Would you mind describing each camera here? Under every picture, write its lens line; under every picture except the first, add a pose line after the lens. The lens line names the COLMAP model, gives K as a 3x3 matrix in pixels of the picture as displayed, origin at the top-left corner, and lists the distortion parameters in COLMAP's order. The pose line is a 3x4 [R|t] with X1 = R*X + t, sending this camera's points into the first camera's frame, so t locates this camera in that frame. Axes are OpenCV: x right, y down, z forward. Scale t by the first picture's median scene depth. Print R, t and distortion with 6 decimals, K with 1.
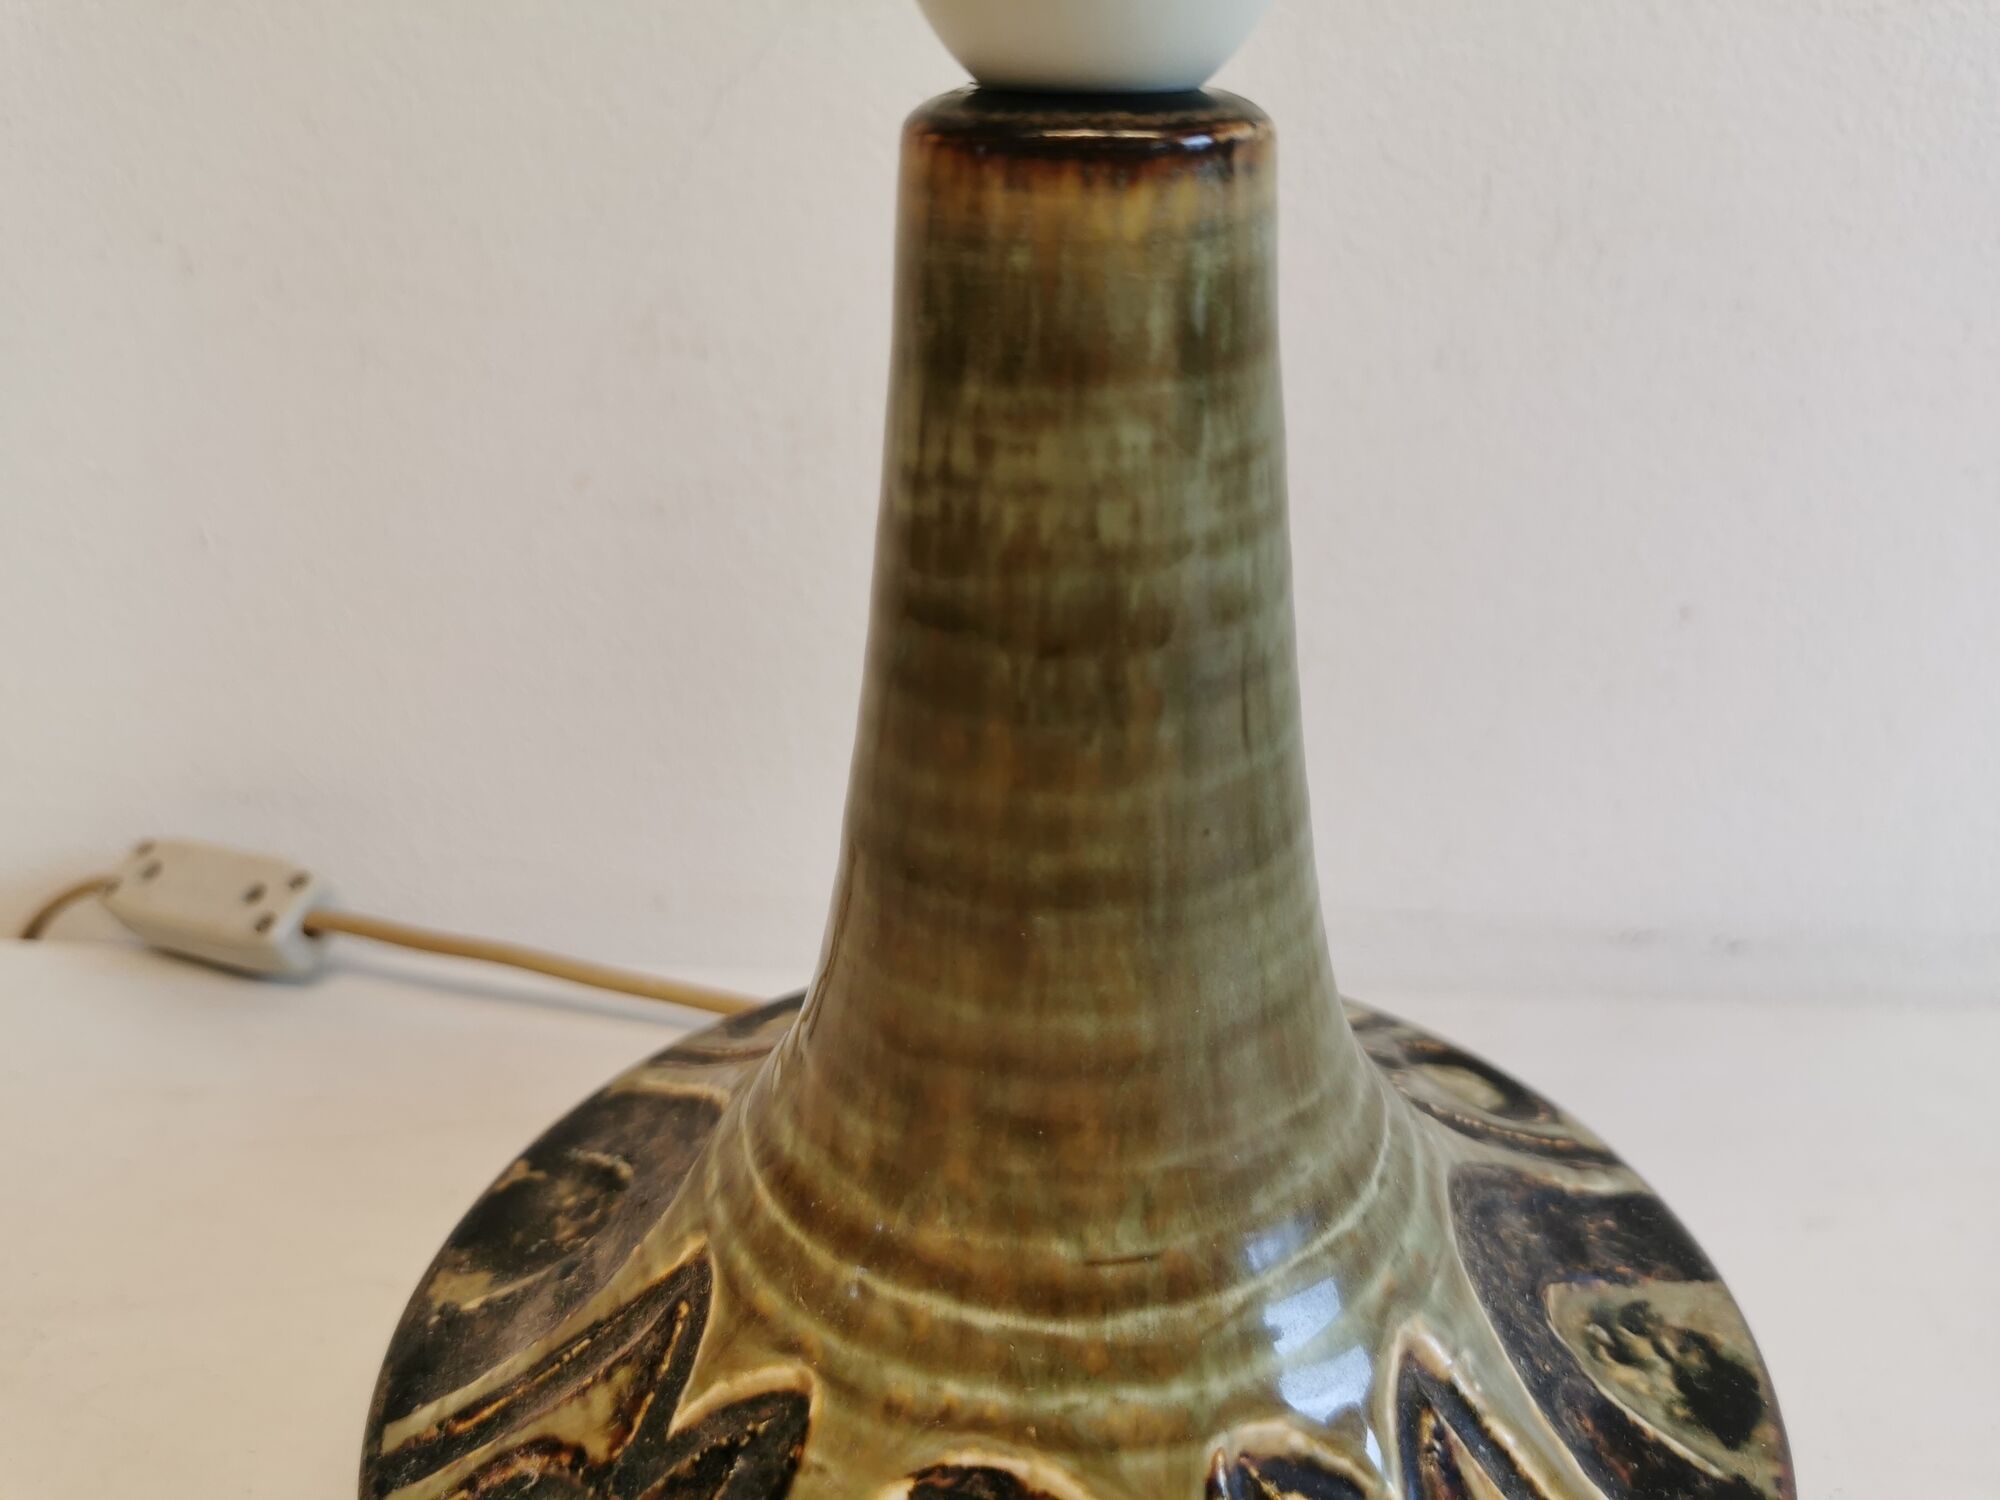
lens RADIAL K [[1617.8, 0, 1000.0], [0, 1617.8, 750.0], [0, 0, 1]] dist [-0.012796, -0.009493]
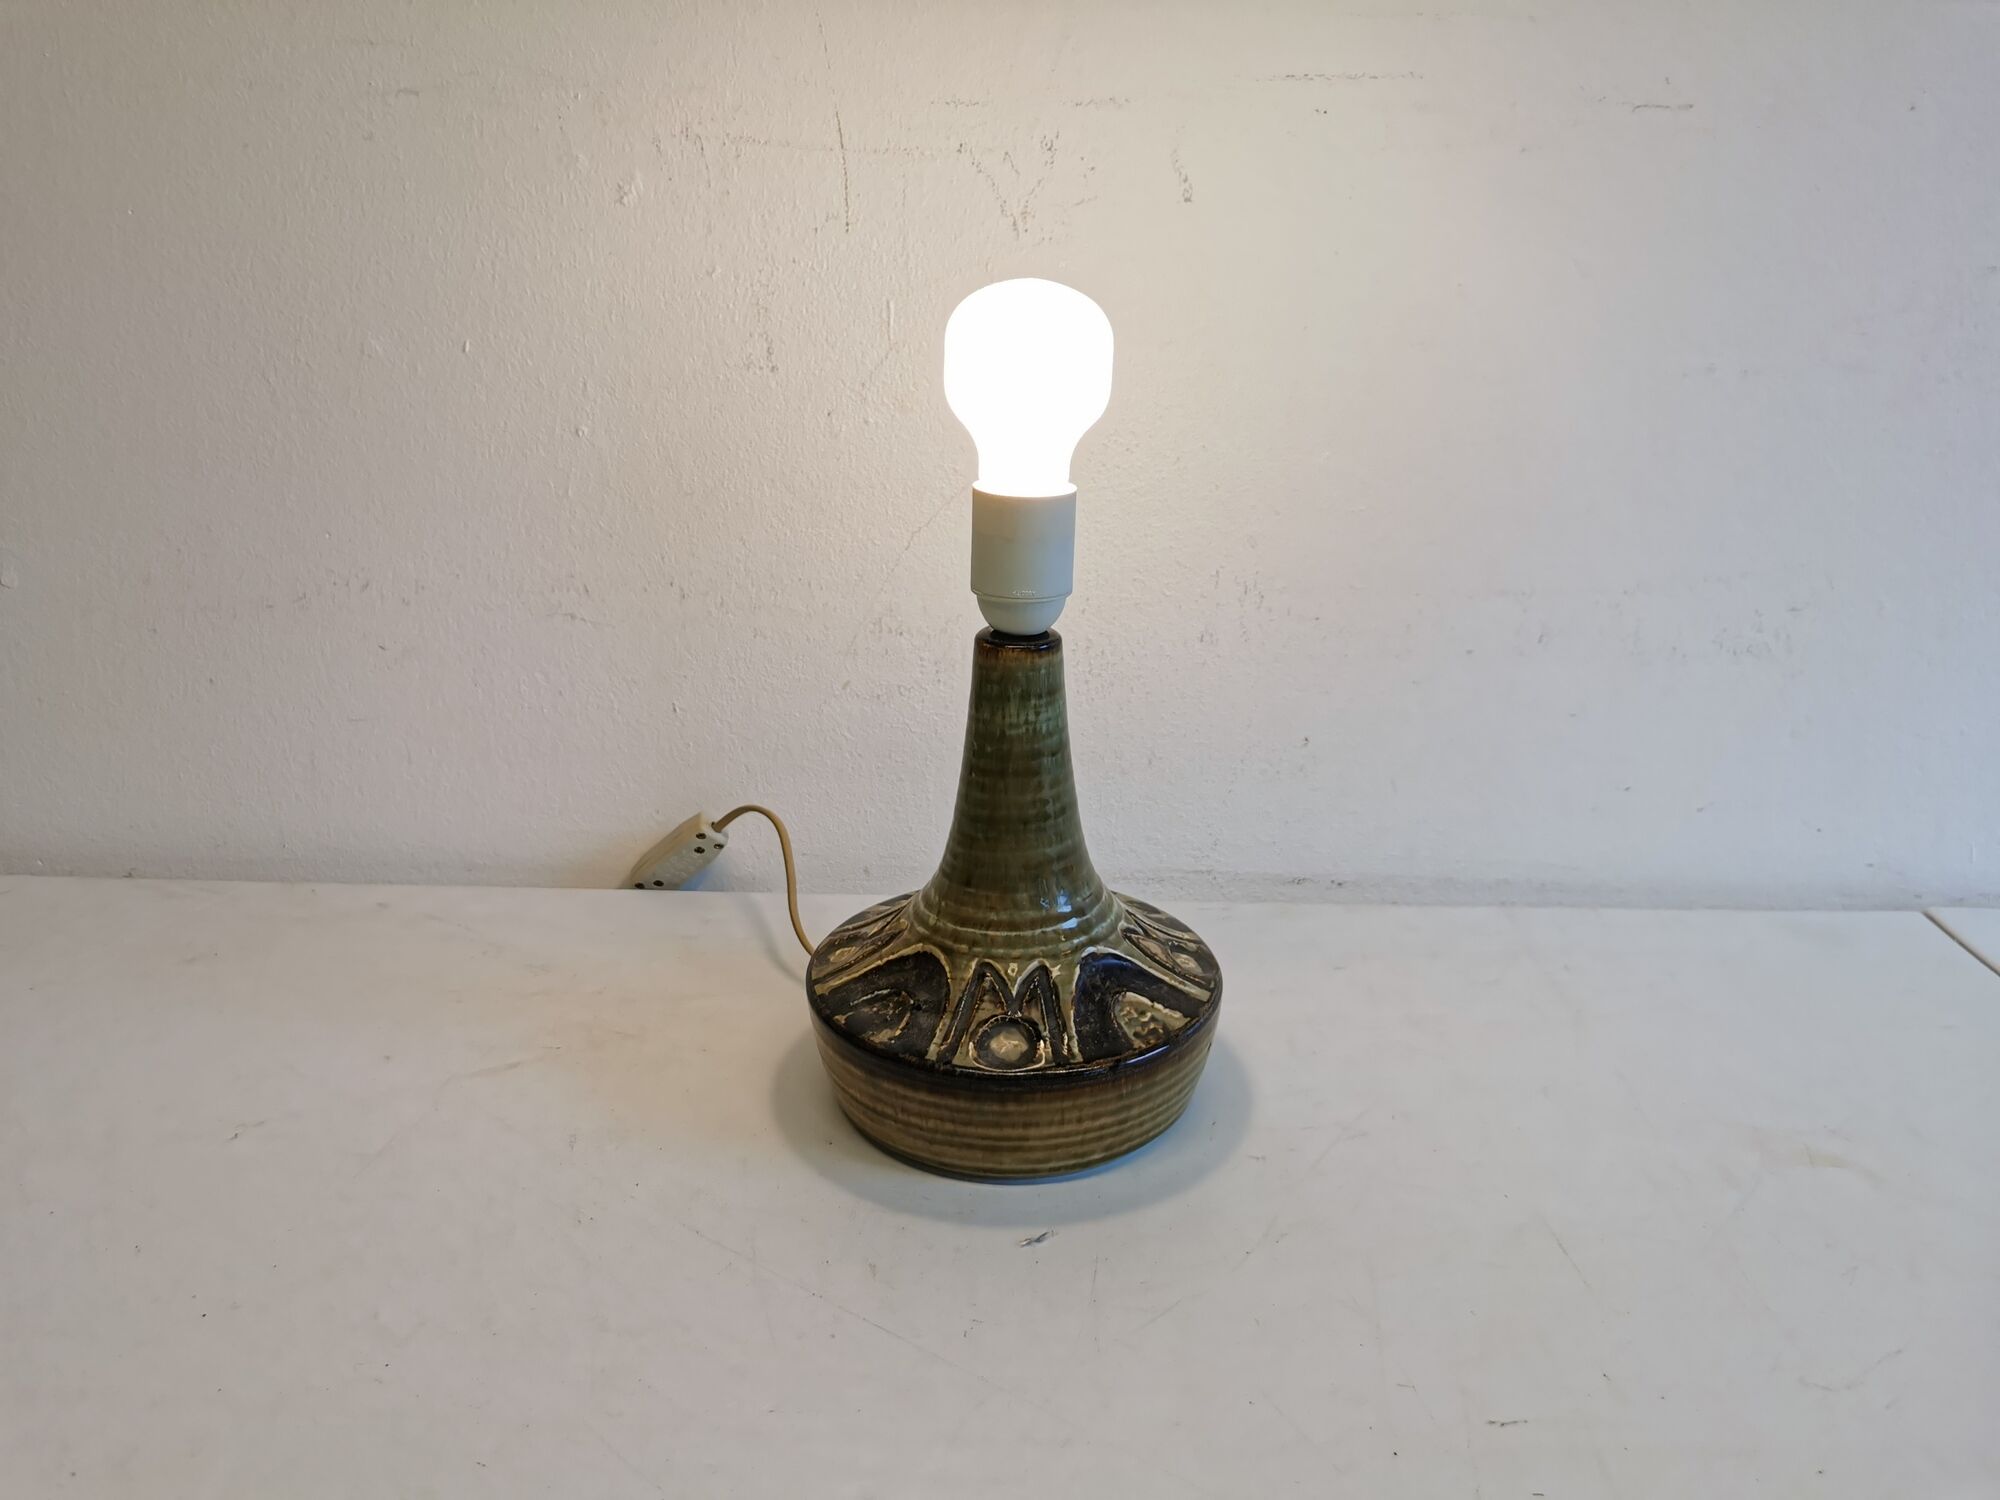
lens RADIAL K [[1546.5, 0, 1002.9], [0, 1546.5, 735.2], [0, 0, 1]] dist [0.011112, -0.000015]
pose [[0.604909, -0.250944, 0.755720, -2.749800], [0.332421, 0.941974, 0.046708, -0.303654], [-0.723589, 0.222963, 0.653227, -1.403197]]
